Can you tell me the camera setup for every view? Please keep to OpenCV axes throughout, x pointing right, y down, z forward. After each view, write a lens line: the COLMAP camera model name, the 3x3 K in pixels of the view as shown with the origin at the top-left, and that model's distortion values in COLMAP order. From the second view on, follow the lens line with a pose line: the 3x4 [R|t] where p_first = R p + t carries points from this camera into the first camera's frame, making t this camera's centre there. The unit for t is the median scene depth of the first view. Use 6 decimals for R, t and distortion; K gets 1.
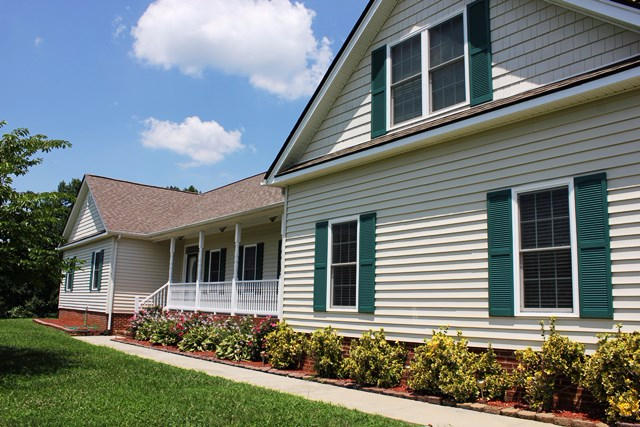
lens RADIAL K [[538.9, 0, 322.0], [0, 538.9, 212.6], [0, 0, 1]] dist [-0.092662, 0.005924]
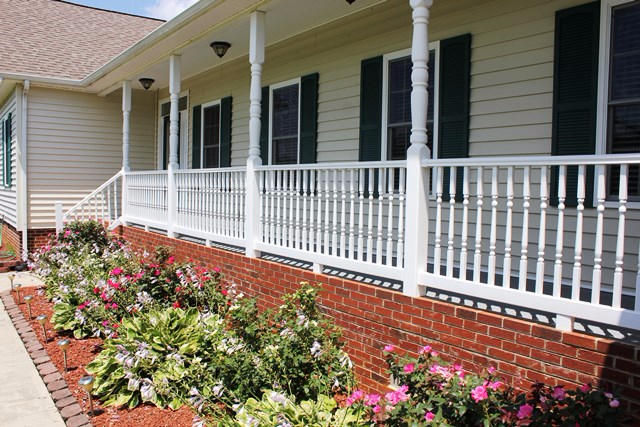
lens RADIAL K [[538.9, 0, 319.1], [0, 538.9, 218.1], [0, 0, 1]] dist [-0.092662, 0.005924]
pose [[0.999360, -0.004430, -0.035492, -0.090282], [0.012256, 0.974640, 0.223445, 0.070284], [0.033602, -0.223737, 0.974070, 0.550703]]
